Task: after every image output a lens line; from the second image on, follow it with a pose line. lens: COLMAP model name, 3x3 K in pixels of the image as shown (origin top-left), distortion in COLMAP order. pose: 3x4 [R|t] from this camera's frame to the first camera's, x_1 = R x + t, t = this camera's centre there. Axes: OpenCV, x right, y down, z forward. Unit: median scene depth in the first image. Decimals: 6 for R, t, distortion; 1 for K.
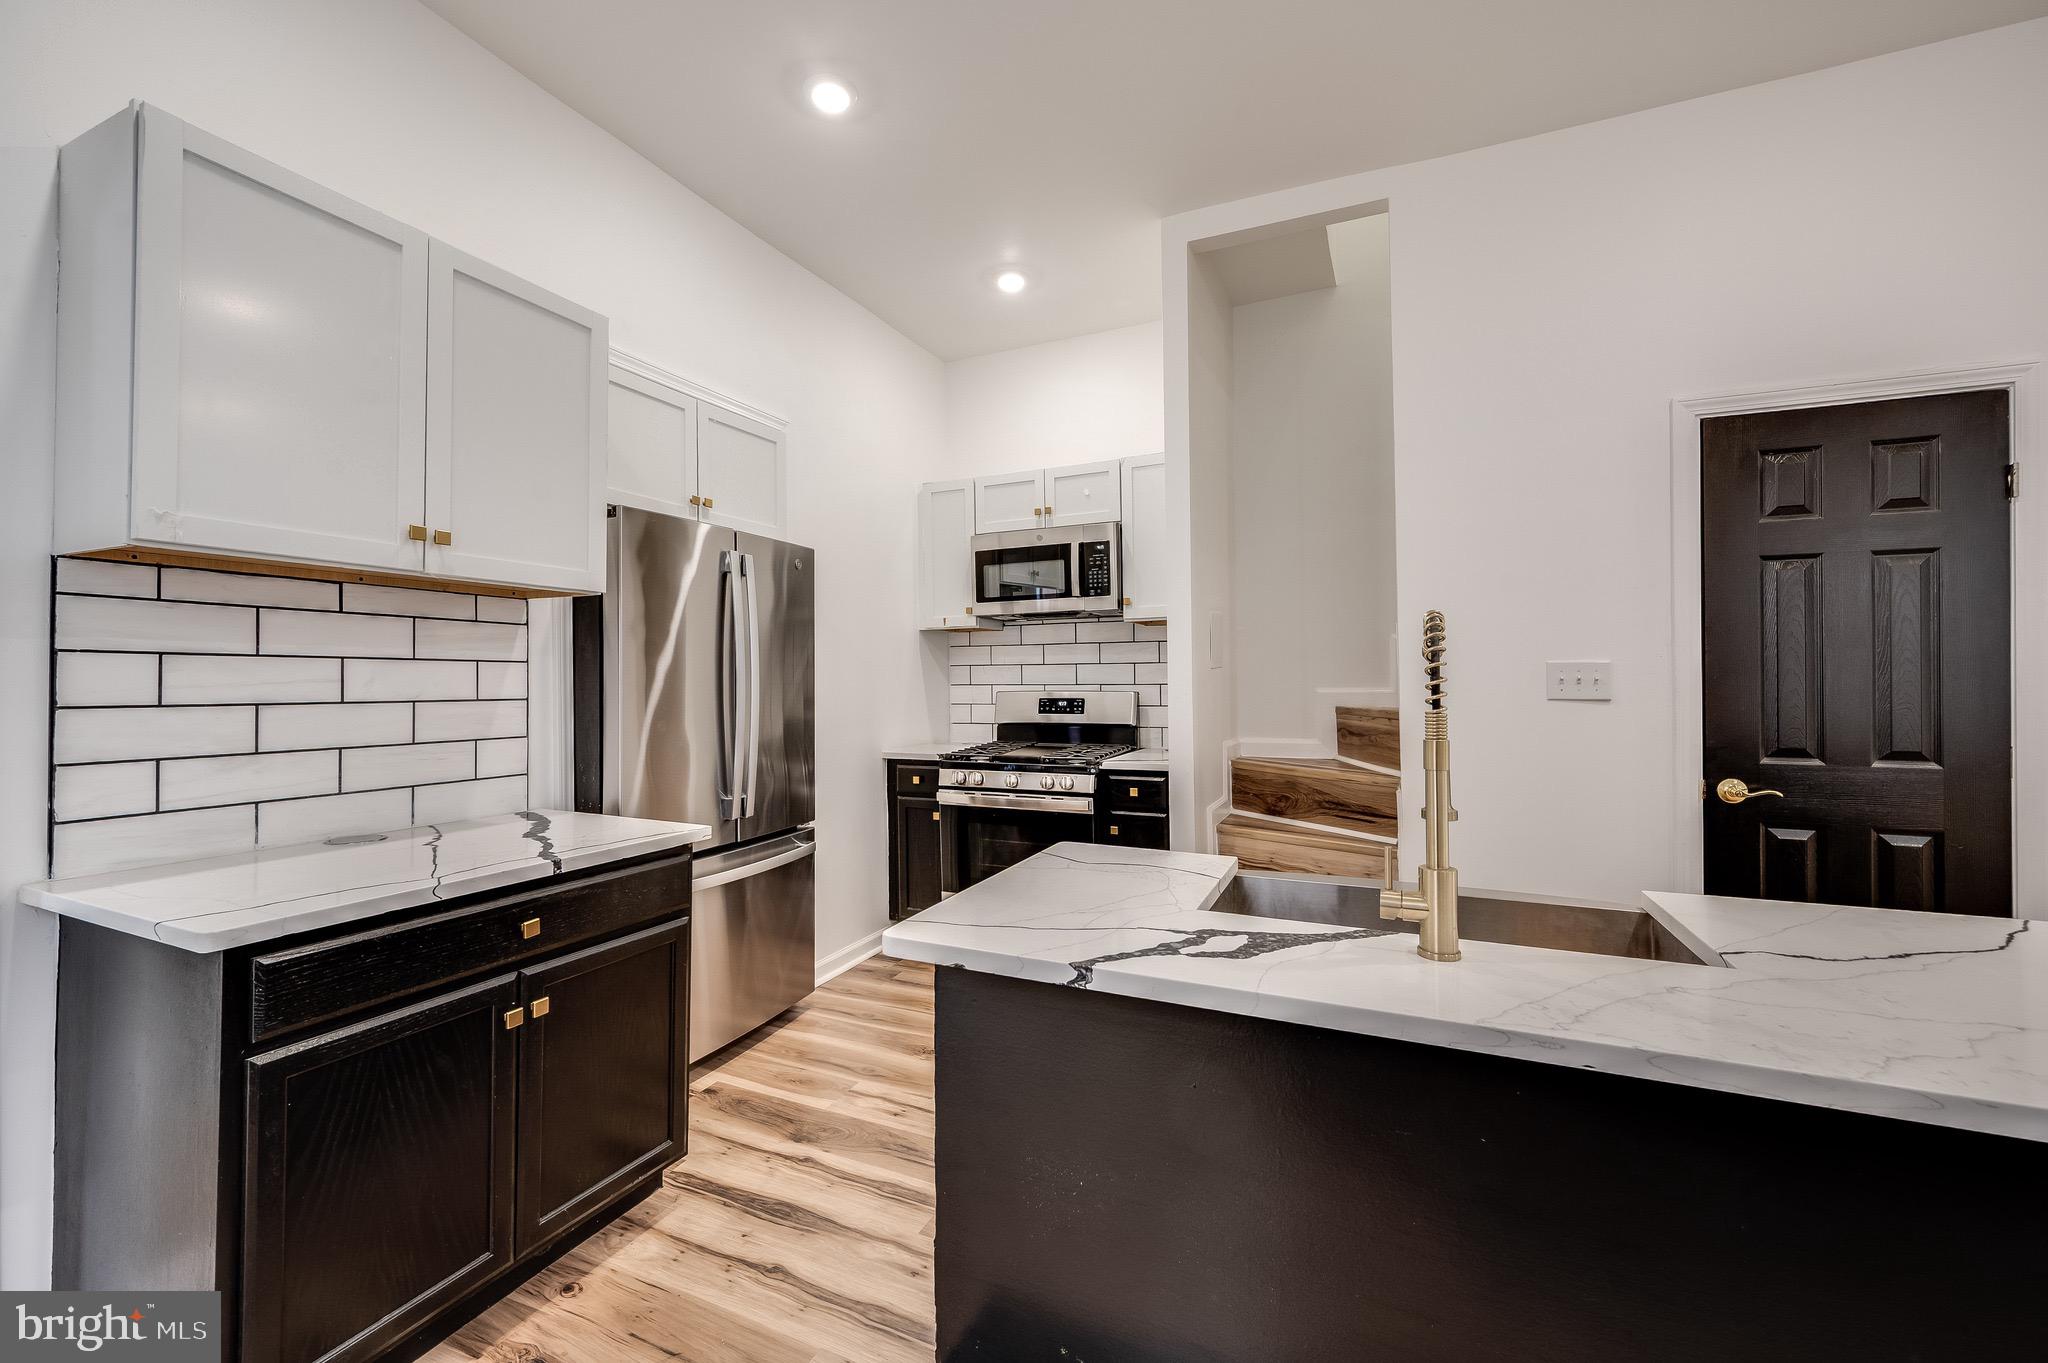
lens RADIAL K [[825.9, 0, 1032.3], [0, 825.9, 670.4], [0, 0, 1]] dist [0.002831, -0.000958]
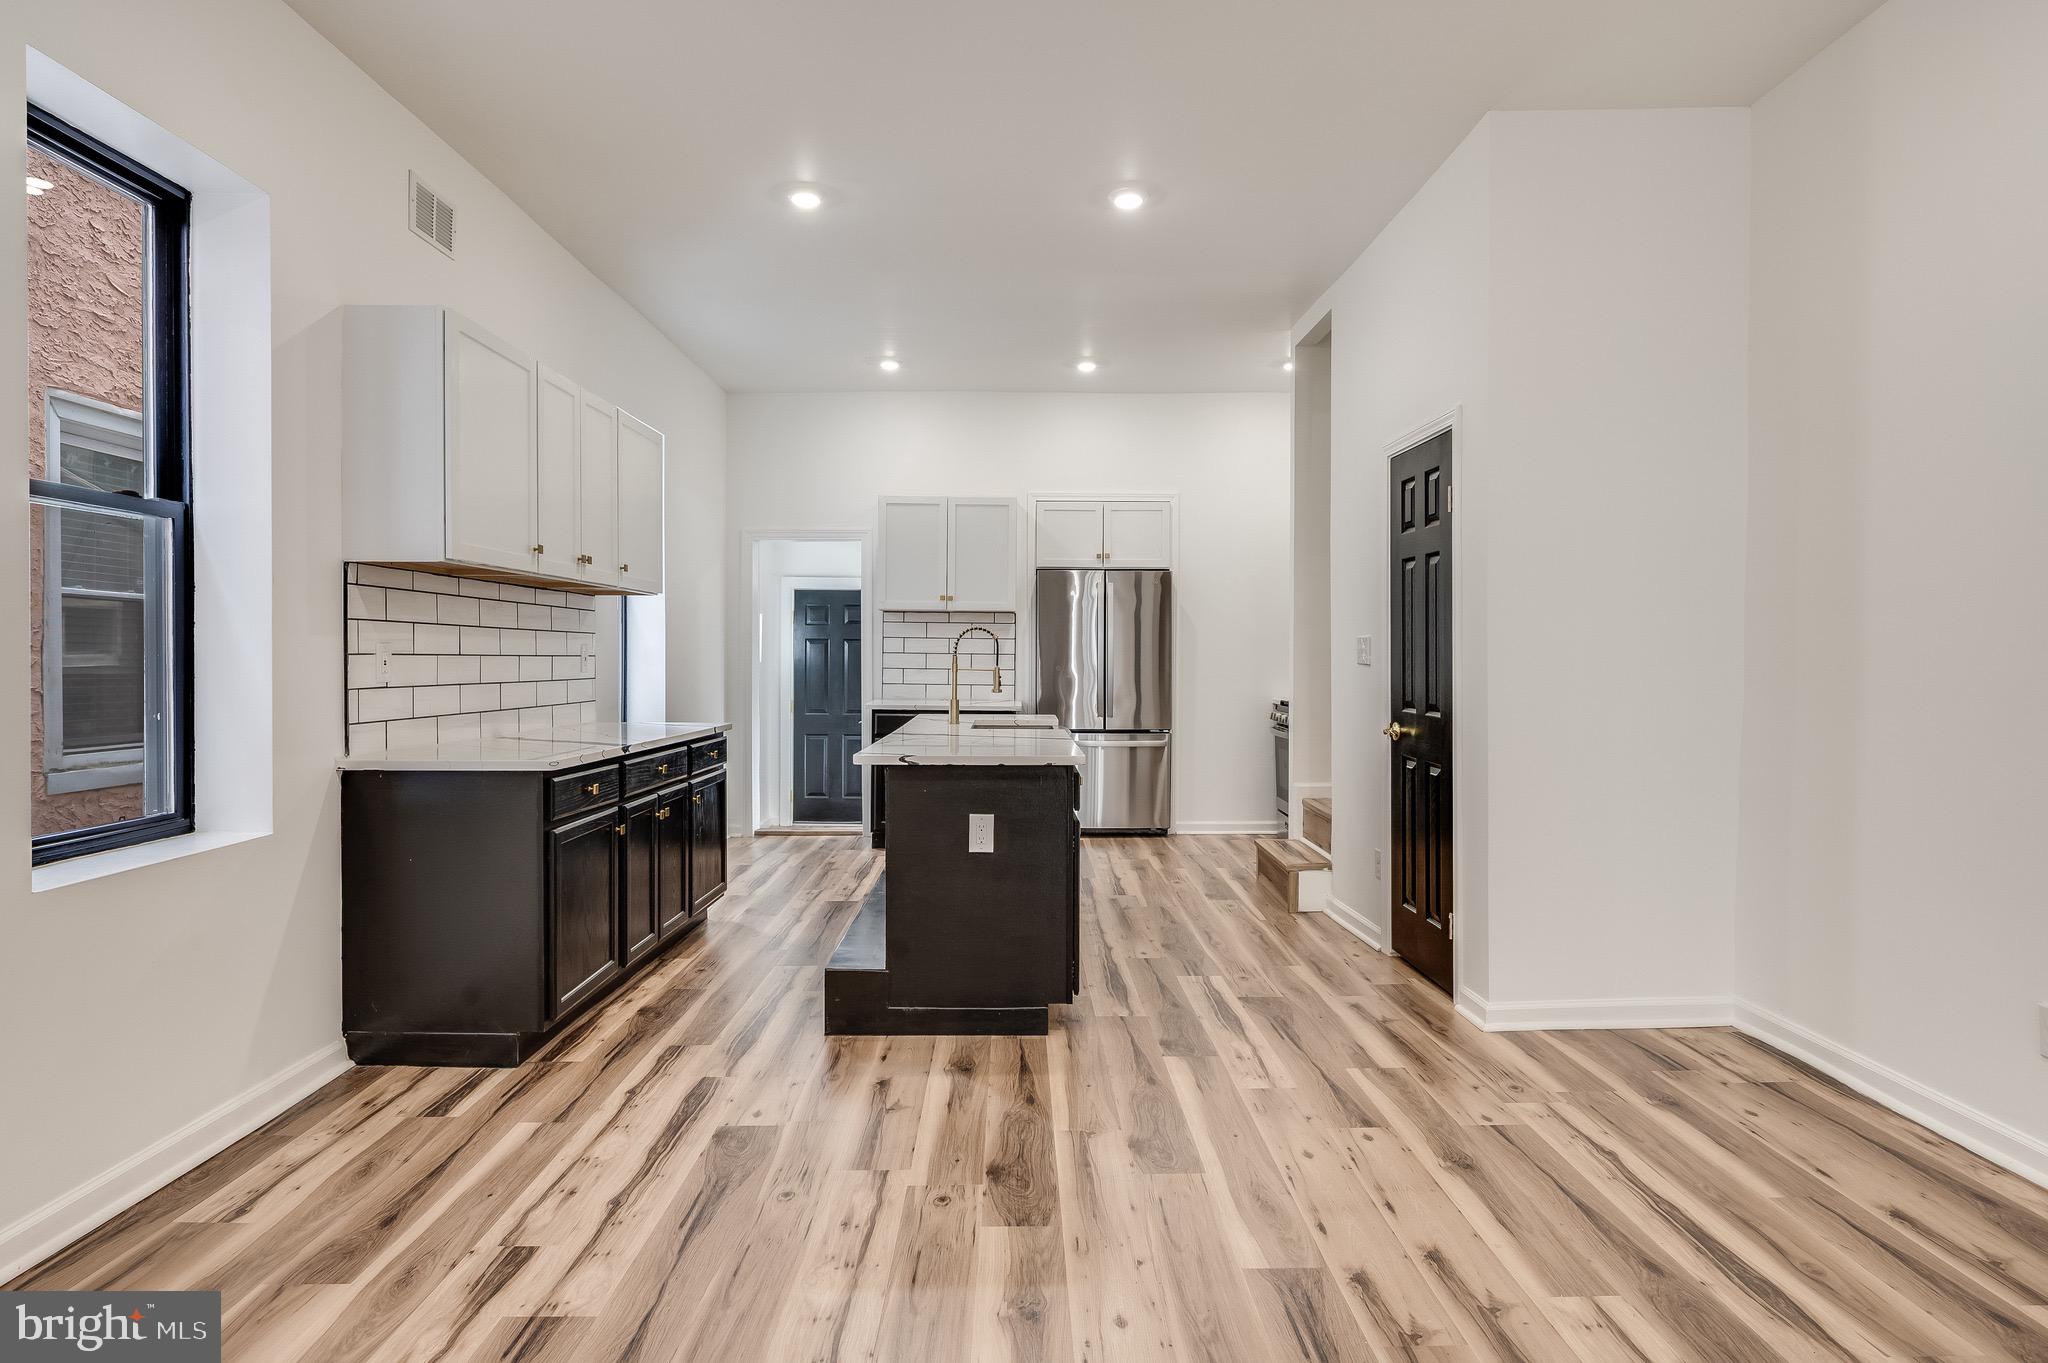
lens RADIAL K [[1131.5, 0, 1025.8], [0, 1131.5, 672.2], [0, 0, 1]] dist [-0.001200, -0.000934]
pose [[0.420059, 0.024360, -0.907170, 2.146148], [0.001160, 0.999624, 0.027380, -0.003151], [0.907496, -0.012554, 0.419873, -0.320873]]
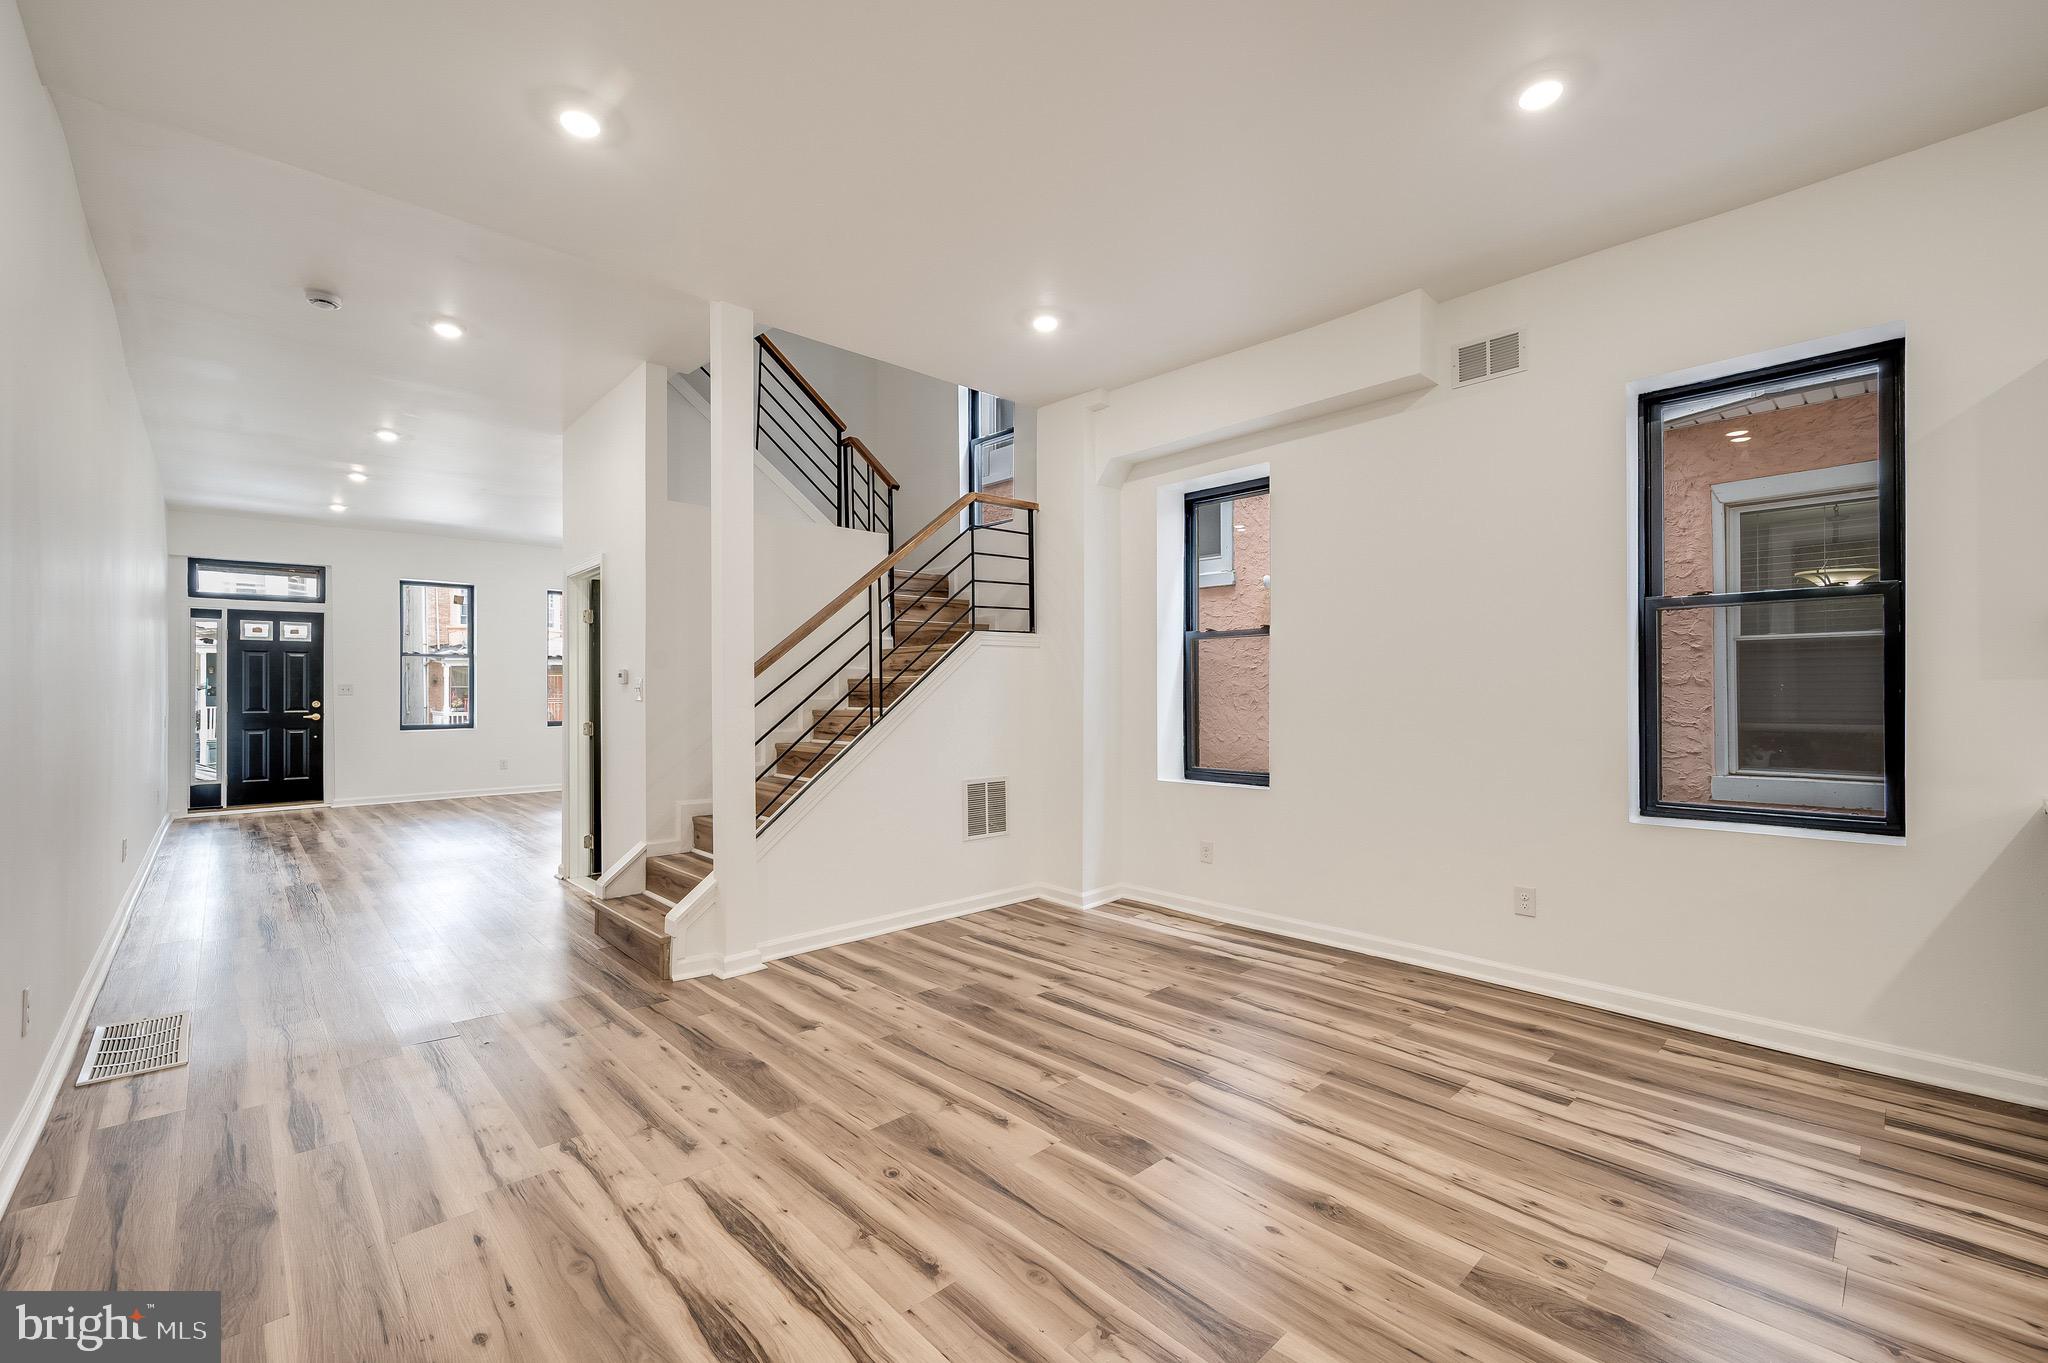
lens RADIAL K [[846.8, 0, 1028.8], [0, 846.8, 685.6], [0, 0, 1]] dist [0.002160, 0.000521]
pose [[-0.924476, 0.015943, 0.380908, 1.367492], [0.008117, 0.999722, -0.022144, 0.010171], [-0.381155, -0.017380, -0.924348, 0.854639]]
